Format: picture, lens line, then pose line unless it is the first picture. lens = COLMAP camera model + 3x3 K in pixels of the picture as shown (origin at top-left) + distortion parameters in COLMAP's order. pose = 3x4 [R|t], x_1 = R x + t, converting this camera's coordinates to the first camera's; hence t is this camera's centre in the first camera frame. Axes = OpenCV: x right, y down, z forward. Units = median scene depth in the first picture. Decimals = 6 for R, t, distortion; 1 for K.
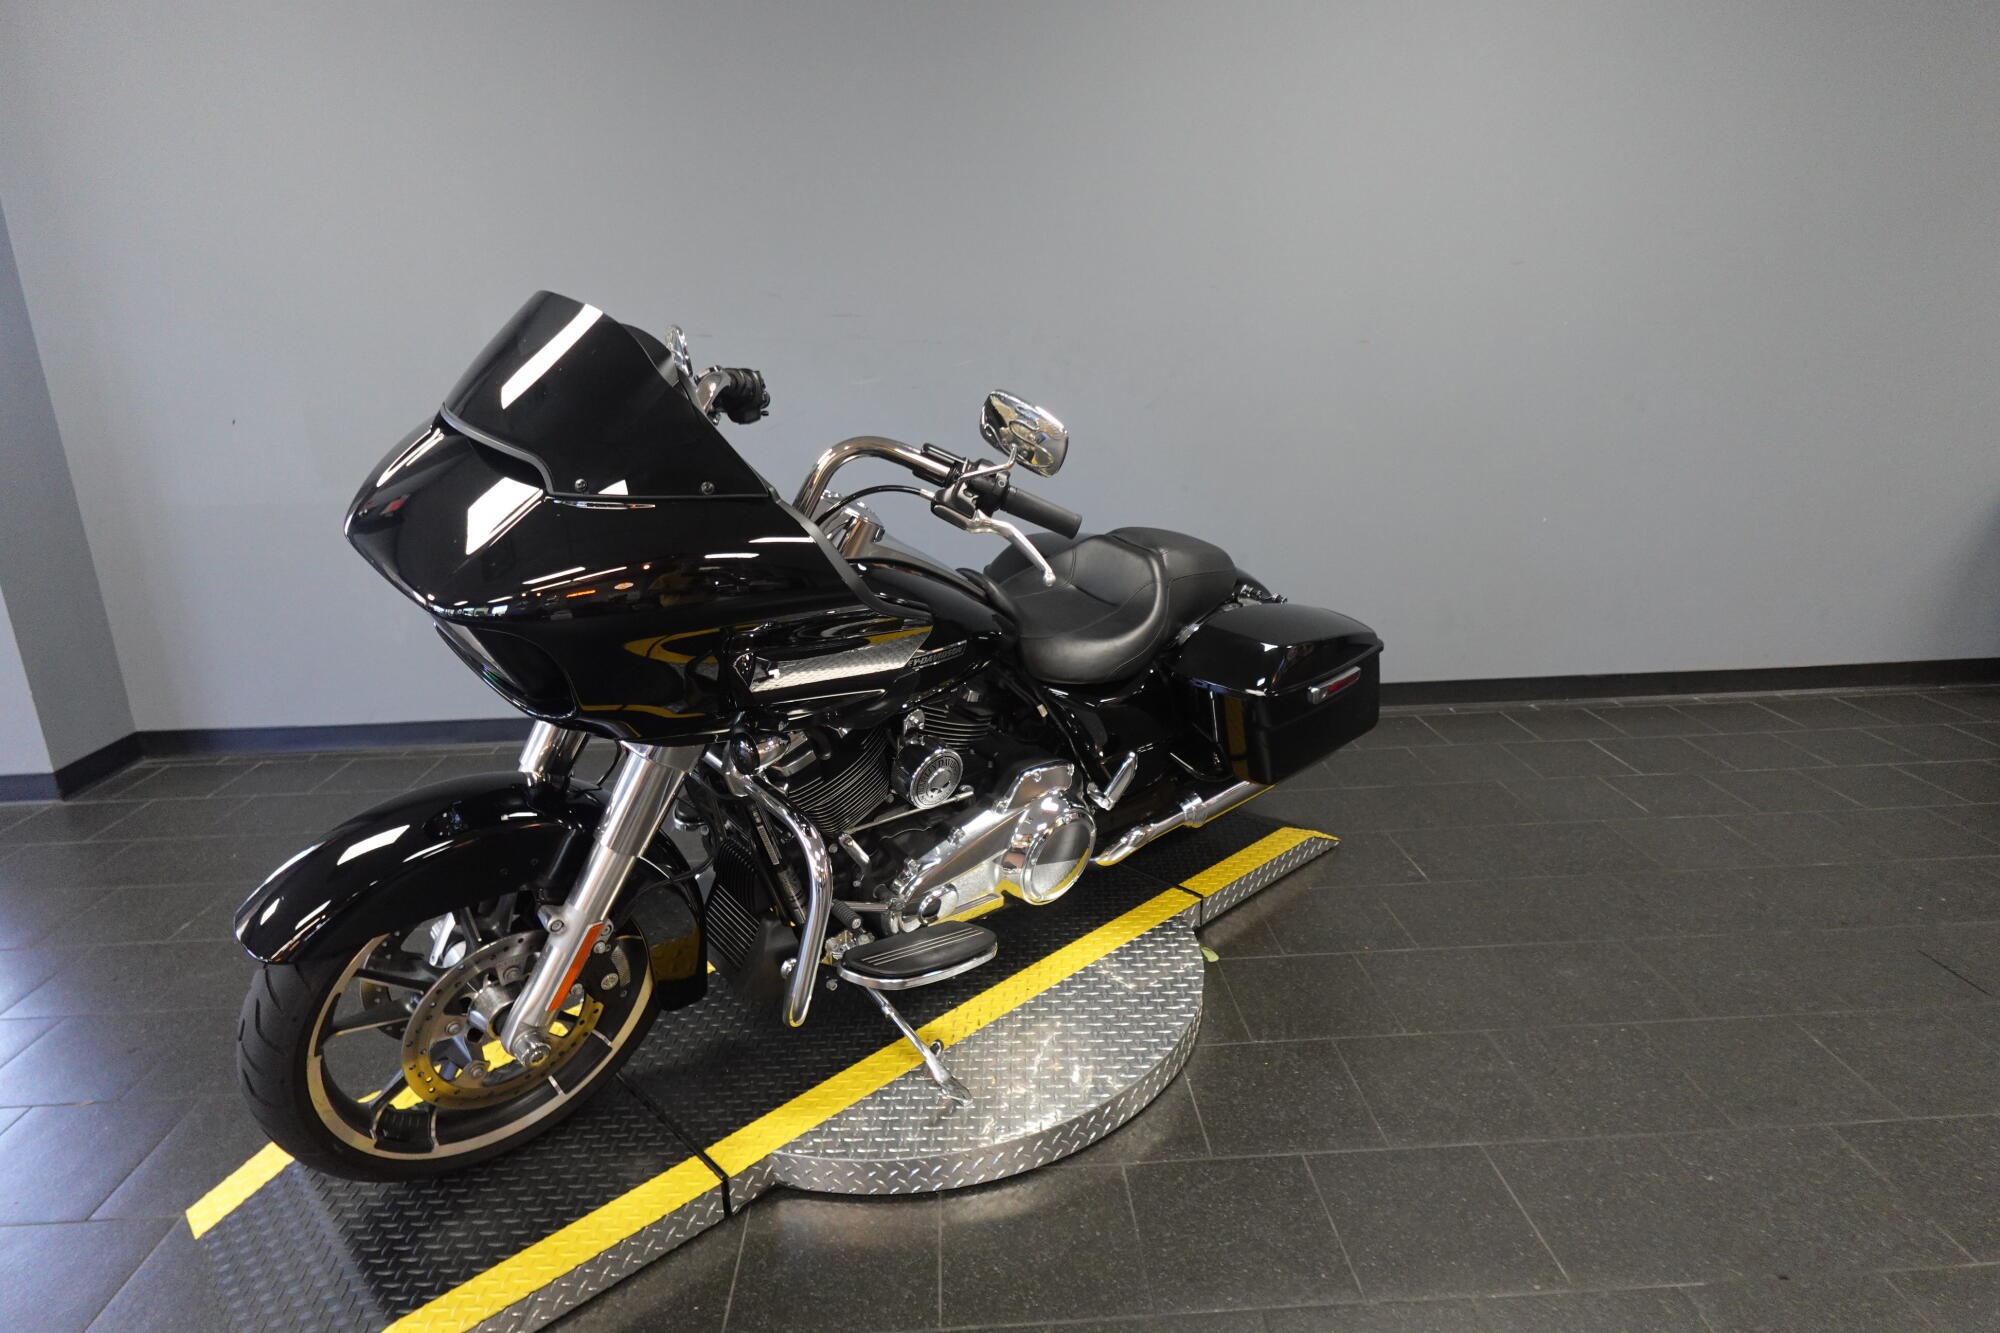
lens RADIAL K [[1138.8, 0, 1001.8], [0, 1138.8, 663.0], [0, 0, 1]] dist [0.003377, -0.002862]
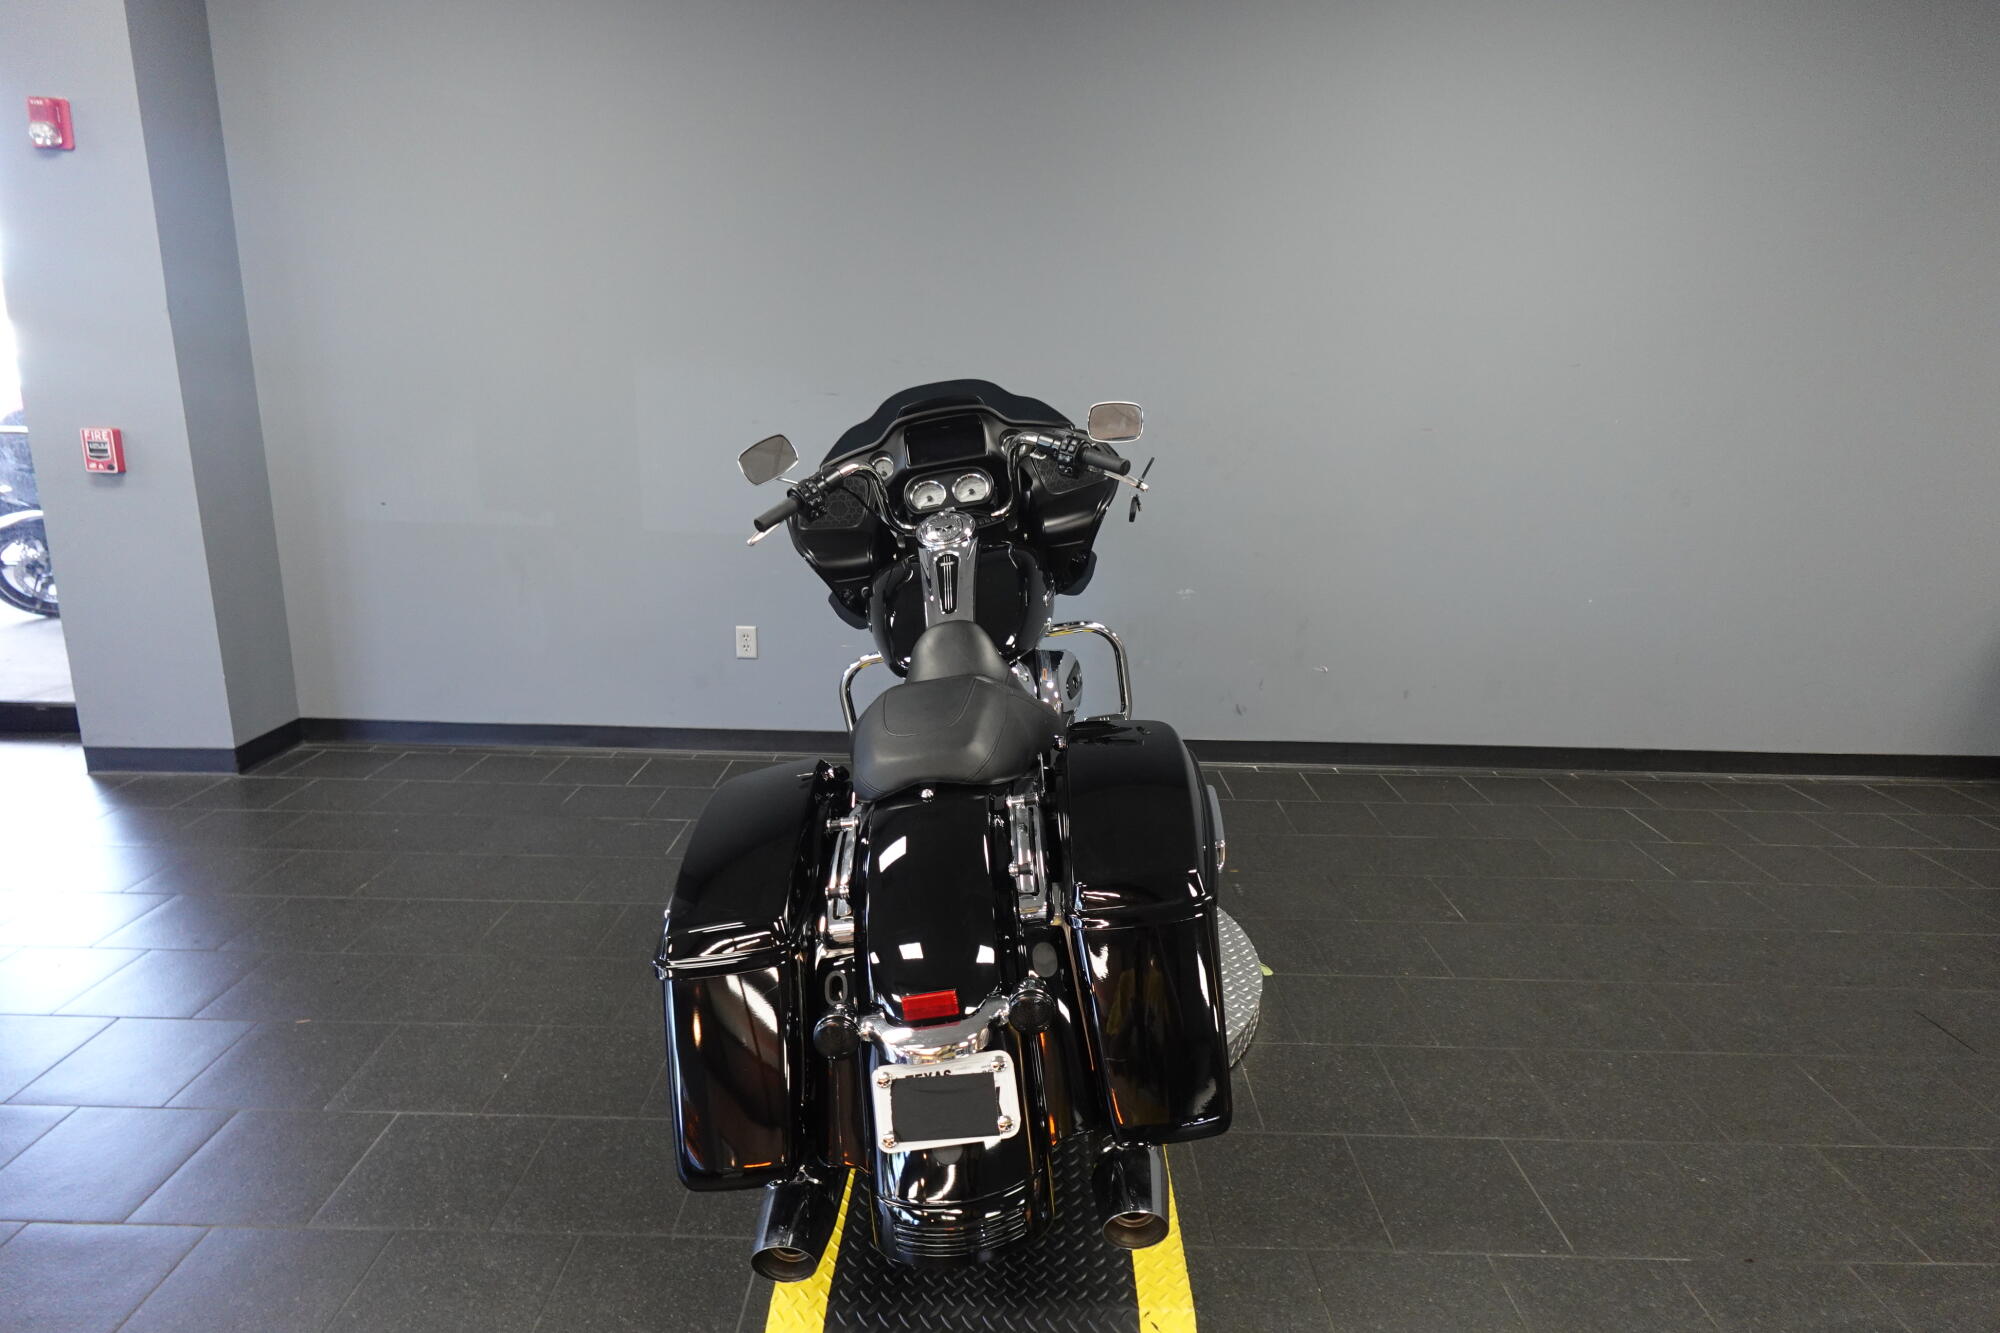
lens RADIAL K [[1138.8, 0, 1000.5], [0, 1138.8, 667.3], [0, 0, 1]] dist [0.003377, -0.002862]
pose [[0.997435, 0.059520, -0.039748, -0.055558], [-0.061061, 0.997382, -0.038745, 0.020753], [0.037338, 0.041072, 0.998458, -0.156510]]
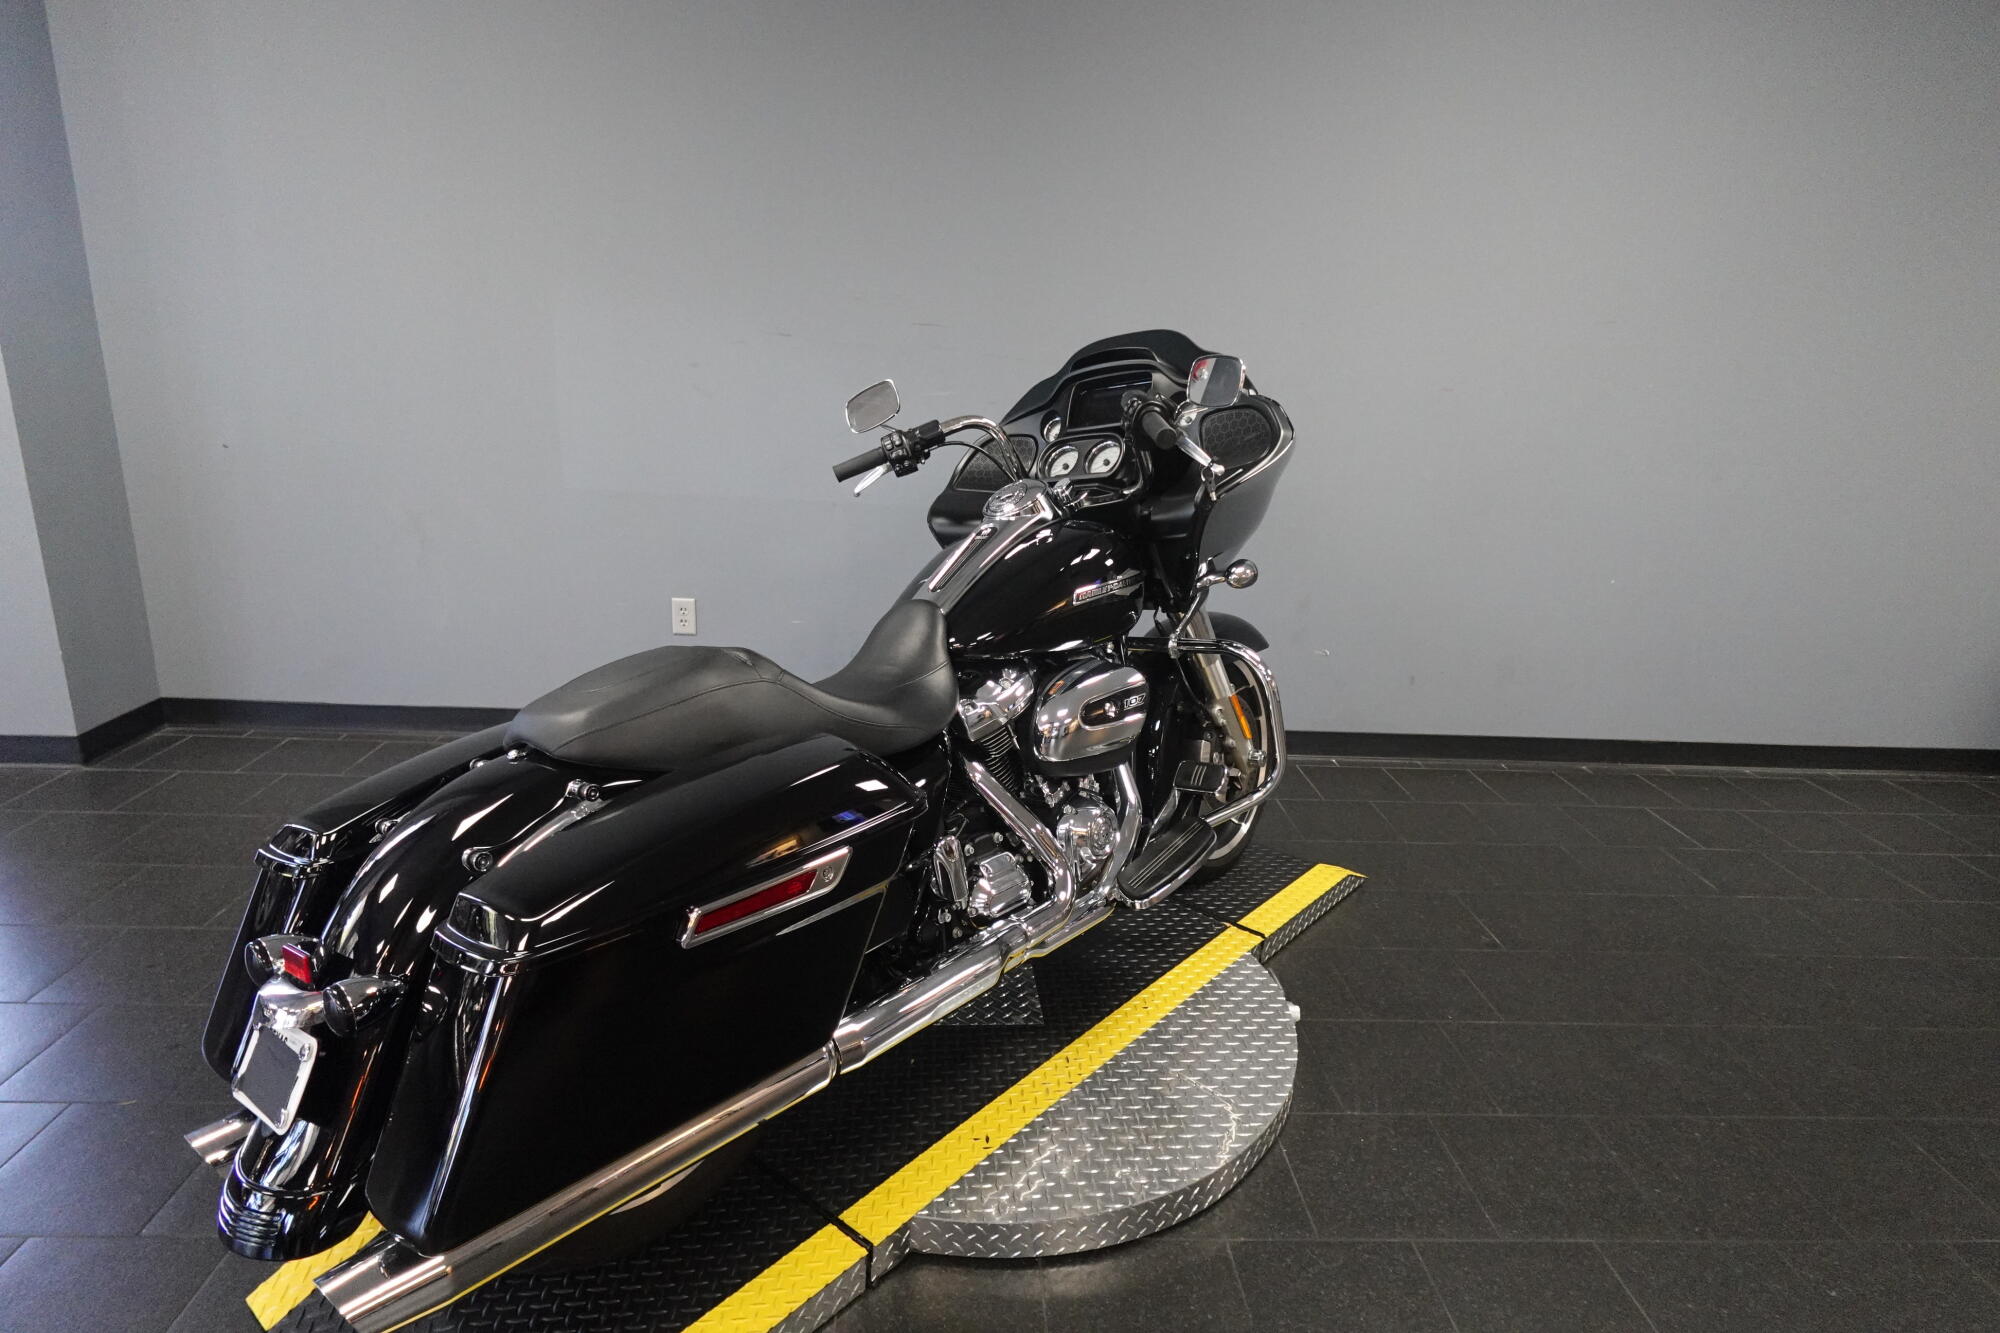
lens RADIAL K [[1138.8, 0, 1001.0], [0, 1138.8, 663.4], [0, 0, 1]] dist [0.003377, -0.002862]
pose [[0.997441, 0.069476, 0.016864, -0.112899], [-0.069402, 0.997577, -0.004904, -0.023136], [-0.017164, 0.003722, 0.999846, 0.034260]]
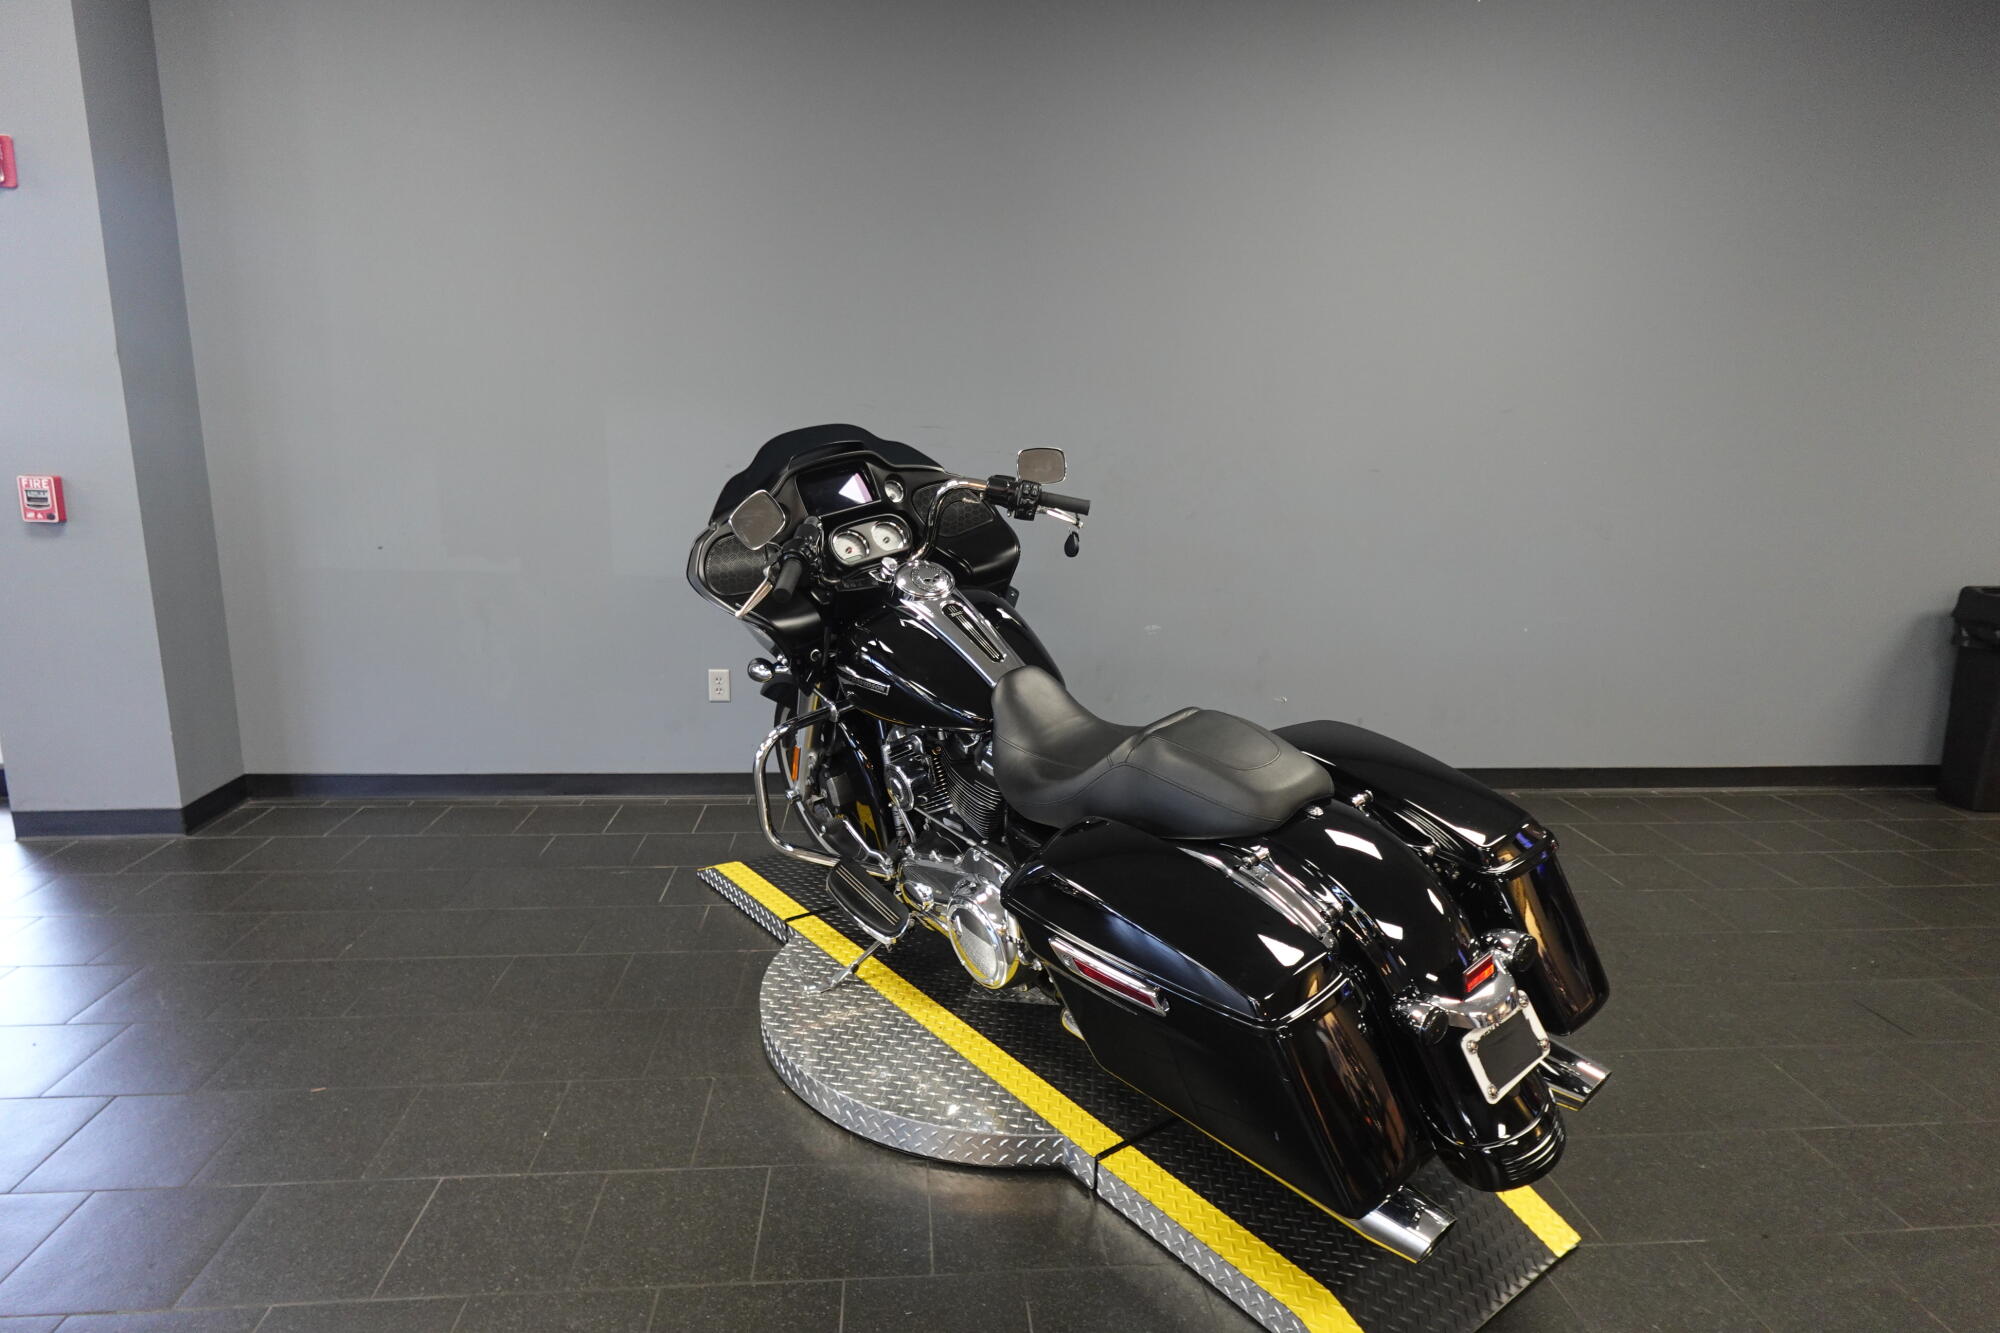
lens RADIAL K [[1138.8, 0, 1002.0], [0, 1138.8, 668.4], [0, 0, 1]] dist [0.003377, -0.002862]
pose [[0.997994, 0.038456, 0.050289, -0.182148], [-0.034821, 0.996850, -0.071258, 0.021715], [-0.052871, 0.069364, 0.996189, -0.190087]]
